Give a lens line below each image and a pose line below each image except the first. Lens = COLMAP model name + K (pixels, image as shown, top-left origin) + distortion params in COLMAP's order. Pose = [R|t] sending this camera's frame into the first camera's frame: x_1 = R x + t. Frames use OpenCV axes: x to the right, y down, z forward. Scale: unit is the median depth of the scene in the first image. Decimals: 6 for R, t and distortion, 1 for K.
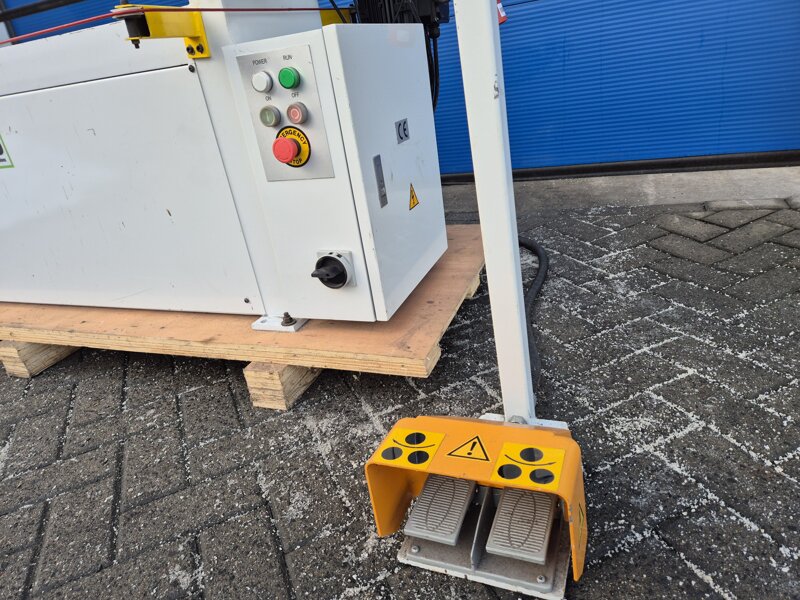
lens RADIAL K [[529.3, 0, 399.3], [0, 529.3, 301.4], [0, 0, 1]] dist [0.080192, -0.078534]
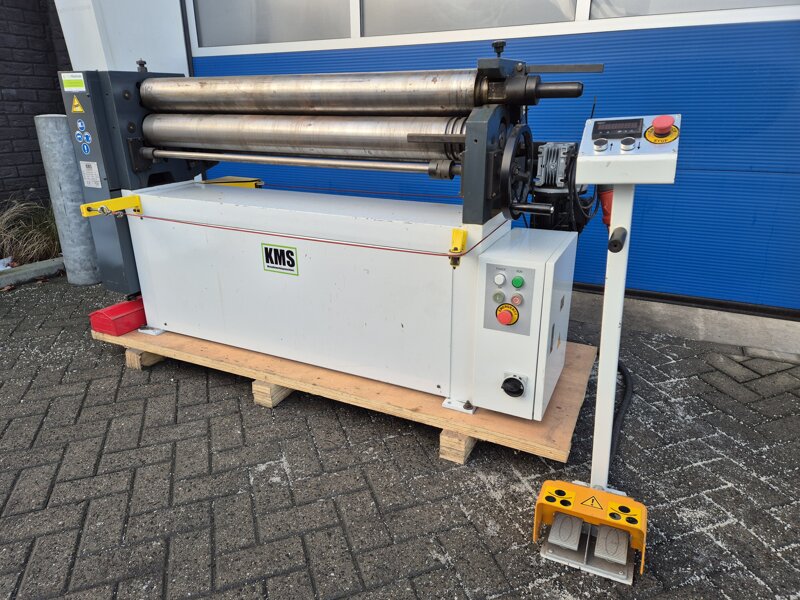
lens RADIAL K [[527.1, 0, 394.4], [0, 527.1, 296.9], [0, 0, 1]] dist [0.068690, -0.053420]
pose [[0.987954, 0.149643, -0.039424, -0.401532], [-0.151884, 0.986463, -0.061819, -0.148220], [0.029639, 0.067062, 0.997308, -0.572518]]
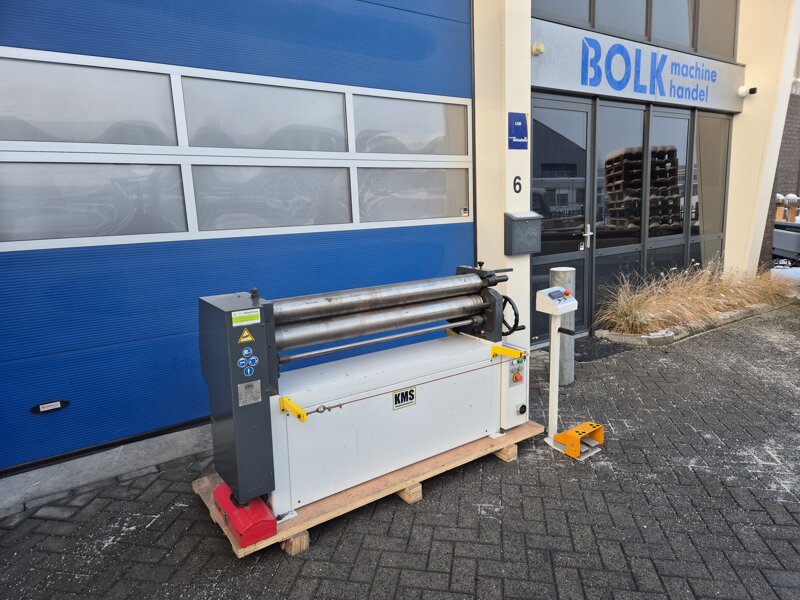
lens RADIAL K [[525.9, 0, 401.6], [0, 525.9, 297.8], [0, 0, 1]] dist [0.073142, -0.062411]
pose [[0.551139, -0.034437, 0.833702, -2.992027], [0.297455, 0.941614, -0.157745, -0.376773], [-0.779594, 0.334928, 0.529204, -0.422301]]
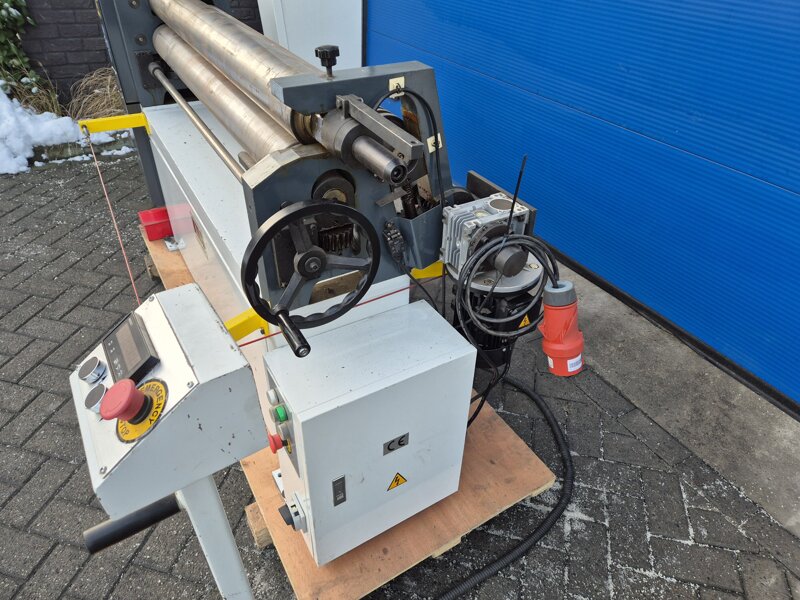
lens RADIAL K [[528.9, 0, 402.2], [0, 528.9, 294.7], [0, 0, 1]] dist [0.068272, -0.057934]
pose [[0.778946, 0.491021, -0.390052, 0.270598], [-0.378649, 0.864097, 0.331603, -0.890185], [0.499867, -0.110608, 0.859010, 0.078248]]
